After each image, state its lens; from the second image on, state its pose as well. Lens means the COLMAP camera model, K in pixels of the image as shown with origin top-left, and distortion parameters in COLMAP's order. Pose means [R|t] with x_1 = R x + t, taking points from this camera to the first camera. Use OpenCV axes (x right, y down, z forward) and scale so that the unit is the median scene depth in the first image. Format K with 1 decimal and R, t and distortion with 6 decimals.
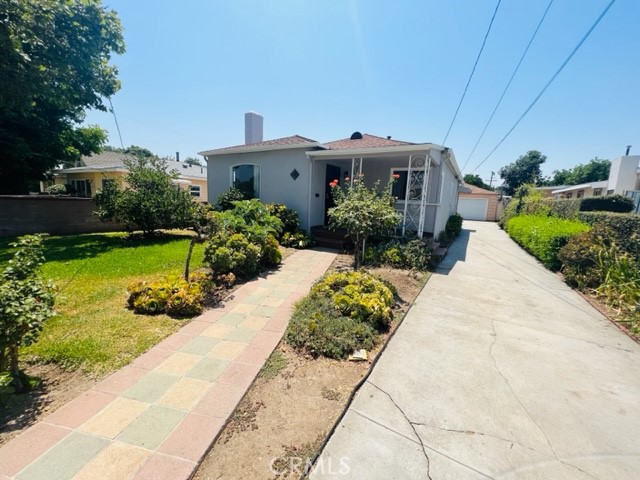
lens RADIAL K [[258.8, 0, 316.9], [0, 258.8, 239.5], [0, 0, 1]] dist [-0.000565, 0.001026]
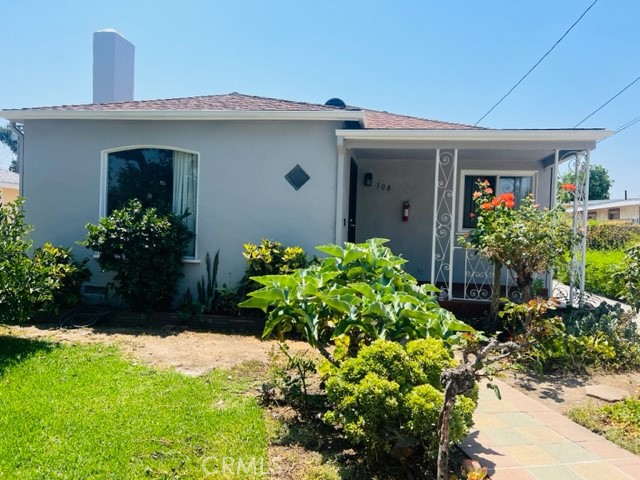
lens RADIAL K [[481.3, 0, 321.4], [0, 481.3, 238.8], [0, 0, 1]] dist [0.064251, -0.053272]
pose [[0.922597, -0.021397, 0.385172, -0.380506], [0.066642, 0.992289, -0.104503, -0.054411], [-0.379966, 0.122083, 0.916909, 0.227521]]
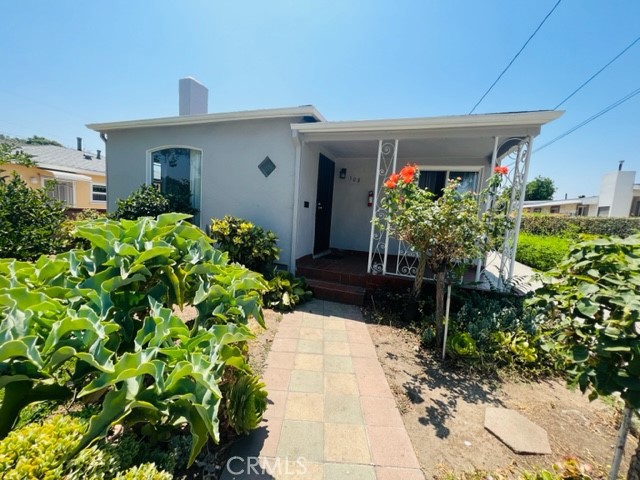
lens RADIAL K [[258.8, 0, 316.3], [0, 258.8, 239.9], [0, 0, 1]] dist [-0.000565, 0.001026]
pose [[0.981422, -0.000074, 0.191863, -0.089807], [0.006368, 0.999461, -0.032190, -0.074343], [-0.191757, 0.032813, 0.980894, 0.437634]]
